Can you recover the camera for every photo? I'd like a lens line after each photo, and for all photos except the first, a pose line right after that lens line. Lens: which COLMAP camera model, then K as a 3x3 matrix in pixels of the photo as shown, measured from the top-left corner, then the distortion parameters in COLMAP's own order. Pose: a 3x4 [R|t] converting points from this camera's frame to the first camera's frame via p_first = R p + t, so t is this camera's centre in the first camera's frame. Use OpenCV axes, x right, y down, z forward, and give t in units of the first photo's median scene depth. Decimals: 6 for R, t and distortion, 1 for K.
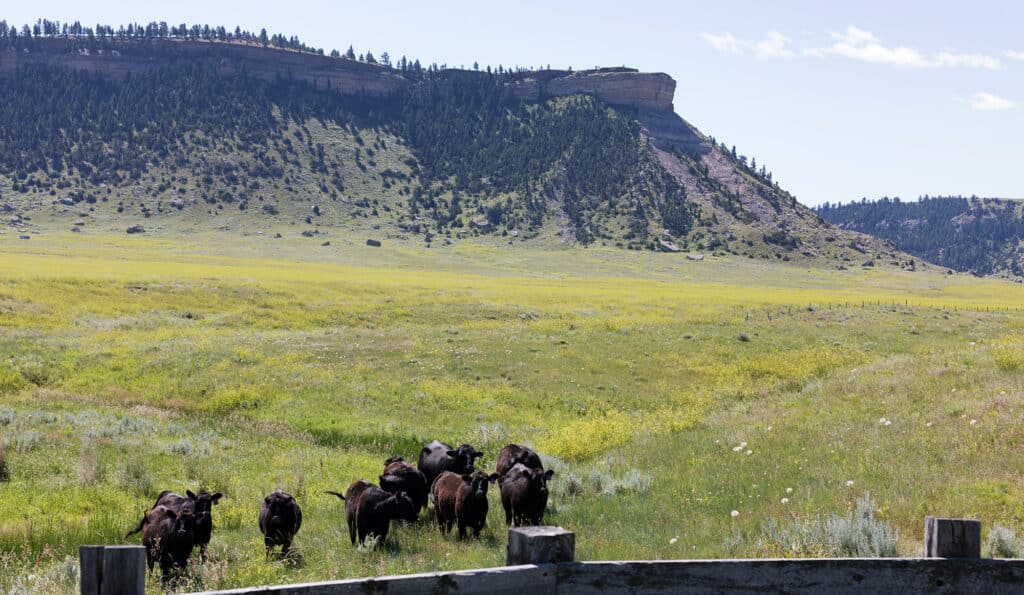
lens RADIAL K [[2021.3, 0, 512.0], [0, 2021.3, 297.5], [0, 0, 1]] dist [0.031310, -0.105438]
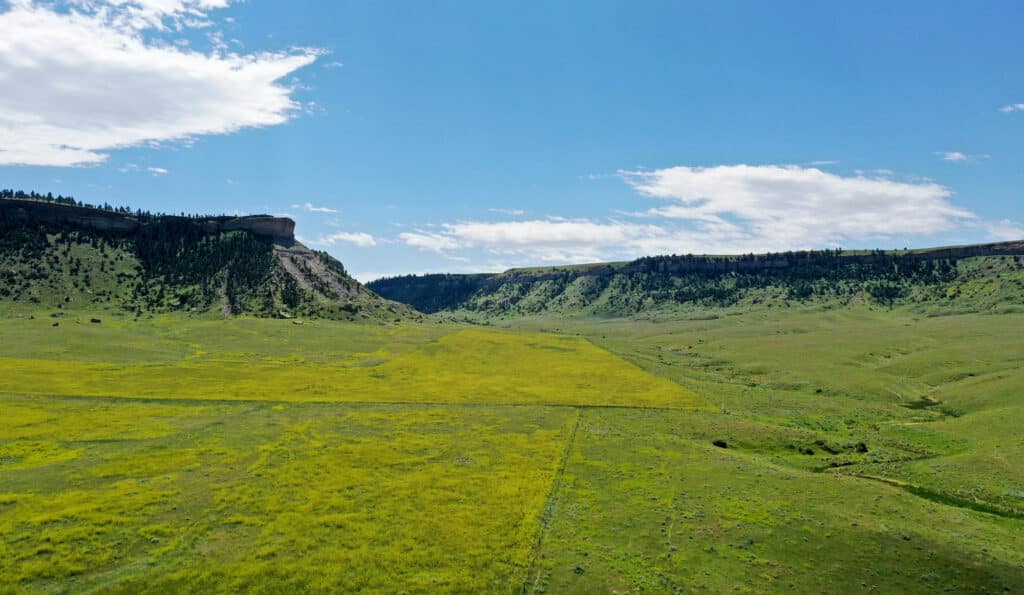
lens RADIAL K [[797.0, 0, 510.6], [0, 797.0, 253.0], [0, 0, 1]] dist [-0.010255, 0.000990]
pose [[0.953724, -0.010898, 0.300487, 0.053580], [0.031204, 0.997534, -0.062863, -0.027630], [-0.299061, 0.069330, 0.951712, 0.255802]]
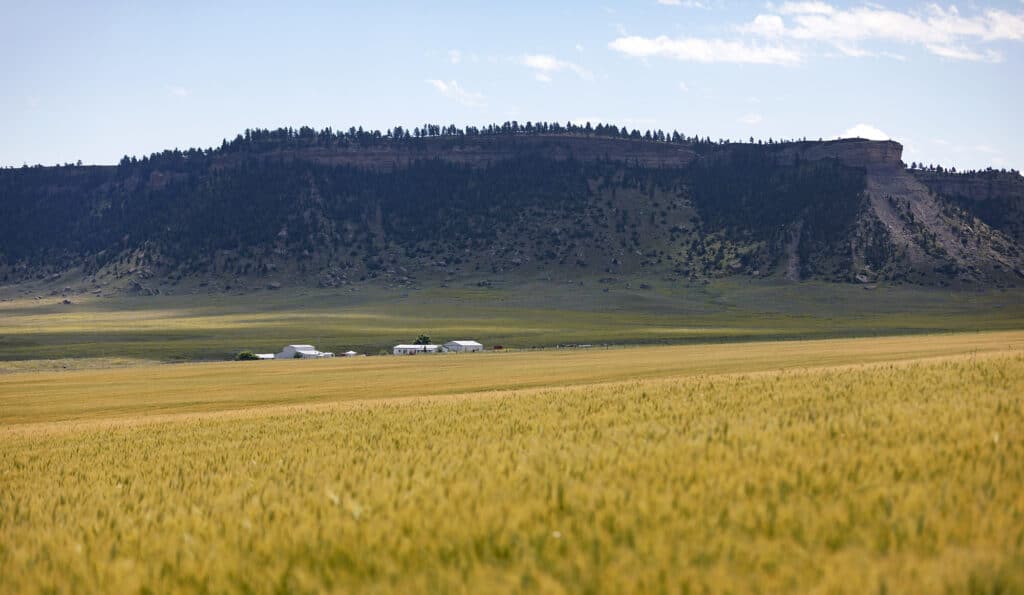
lens RADIAL K [[2589.4, 0, 512.0], [0, 2589.4, 297.5], [0, 0, 1]] dist [0.022518, -0.022857]
pose [[0.970556, -0.038238, -0.237819, 0.248499], [0.038459, 0.999253, -0.003712, -0.014384], [0.237784, -0.005544, 0.971302, -0.721267]]
